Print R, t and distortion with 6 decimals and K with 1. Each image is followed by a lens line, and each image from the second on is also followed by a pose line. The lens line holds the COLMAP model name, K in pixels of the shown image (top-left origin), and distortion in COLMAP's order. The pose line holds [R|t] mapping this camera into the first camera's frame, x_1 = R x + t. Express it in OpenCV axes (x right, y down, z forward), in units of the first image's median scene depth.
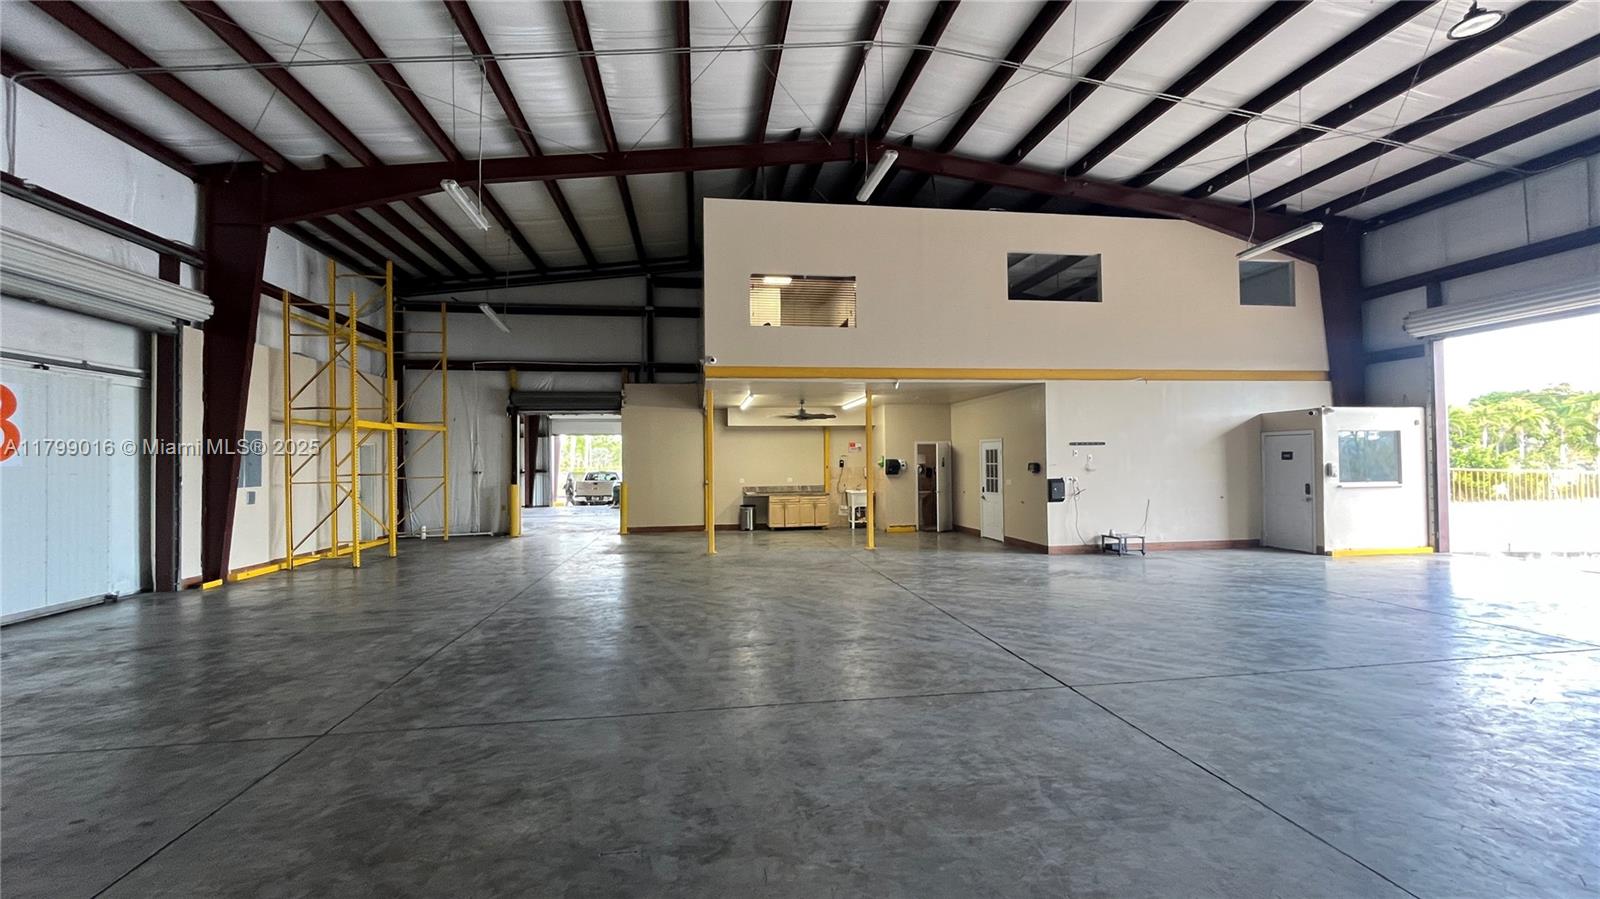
lens RADIAL K [[643.8, 0, 804.4], [0, 643.8, 451.0], [0, 0, 1]] dist [-0.008272, 0.000464]
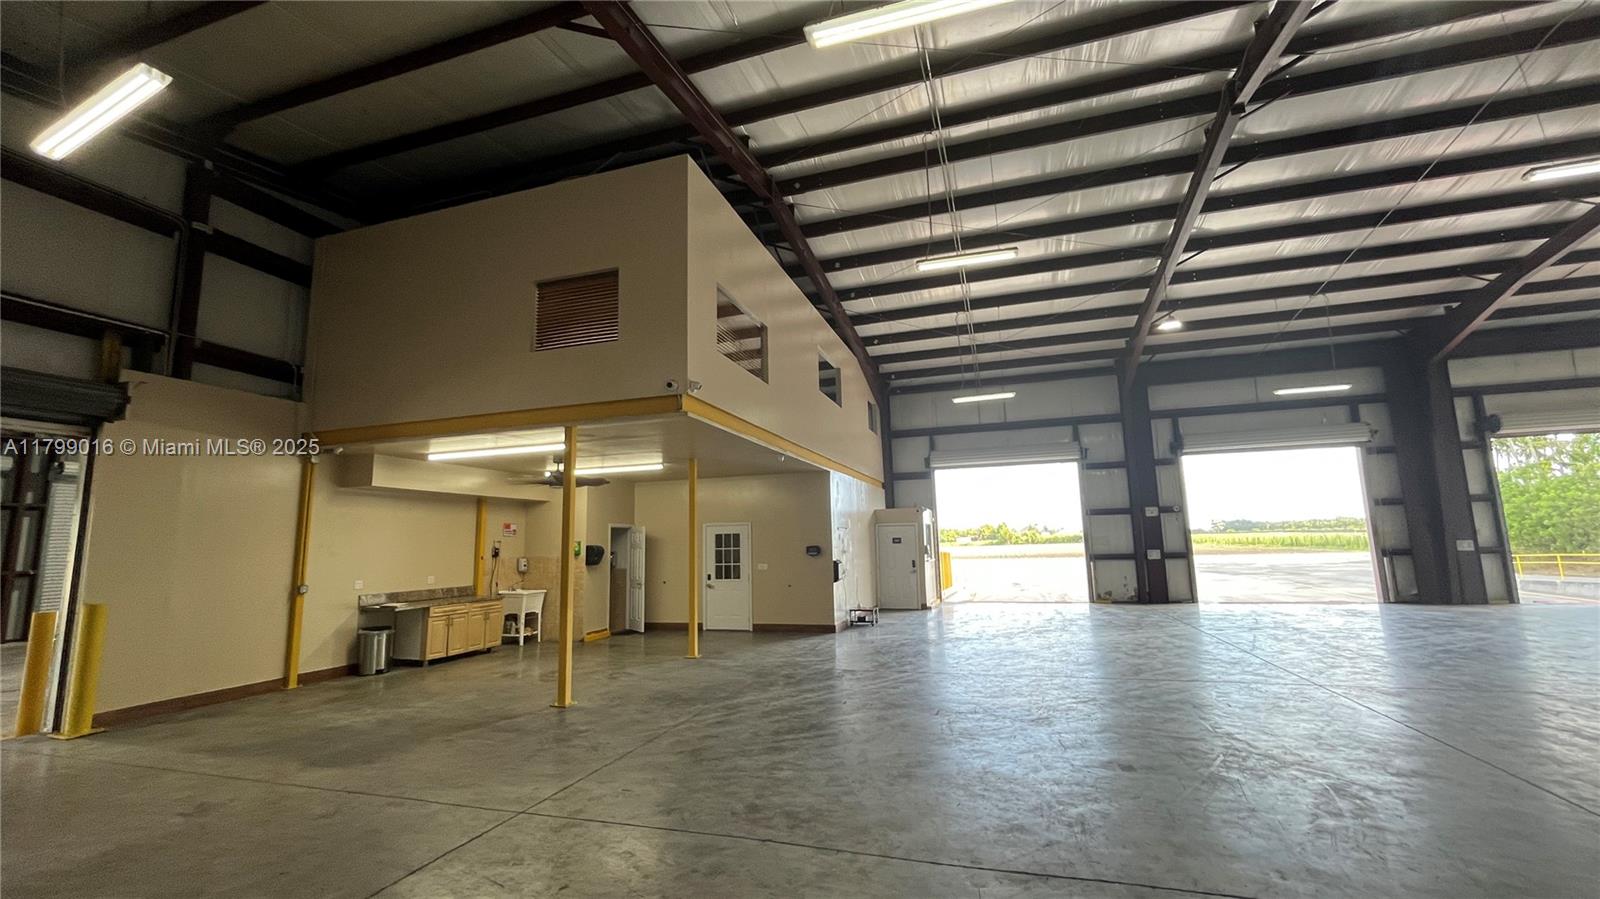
lens RADIAL K [[643.8, 0, 788.6], [0, 643.8, 445.6], [0, 0, 1]] dist [-0.008272, 0.000464]
pose [[0.447739, 0.137835, 0.883477, -0.639869], [0.001390, 0.987939, -0.154837, 0.019904], [-0.894163, 0.070554, 0.442147, 0.590170]]
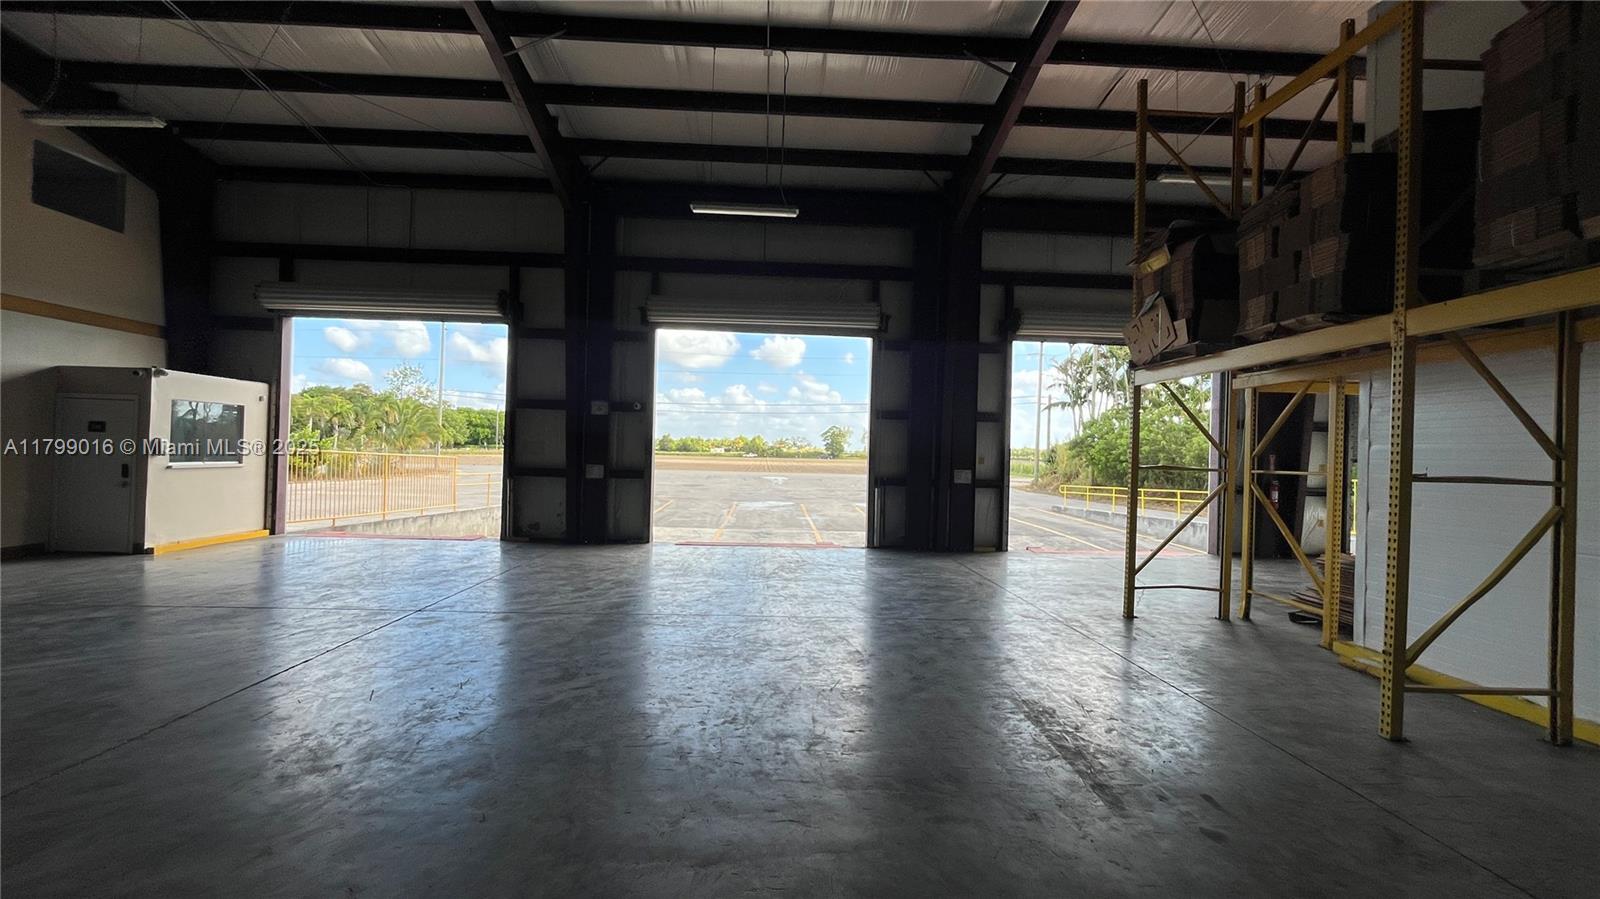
lens RADIAL K [[643.8, 0, 791.7], [0, 643.8, 448.9], [0, 0, 1]] dist [-0.008272, 0.000464]
pose [[0.107041, 0.021442, 0.994023, 0.103917], [-0.046630, 0.998776, -0.016523, 0.007705], [-0.993161, -0.044582, 0.107910, 0.116302]]
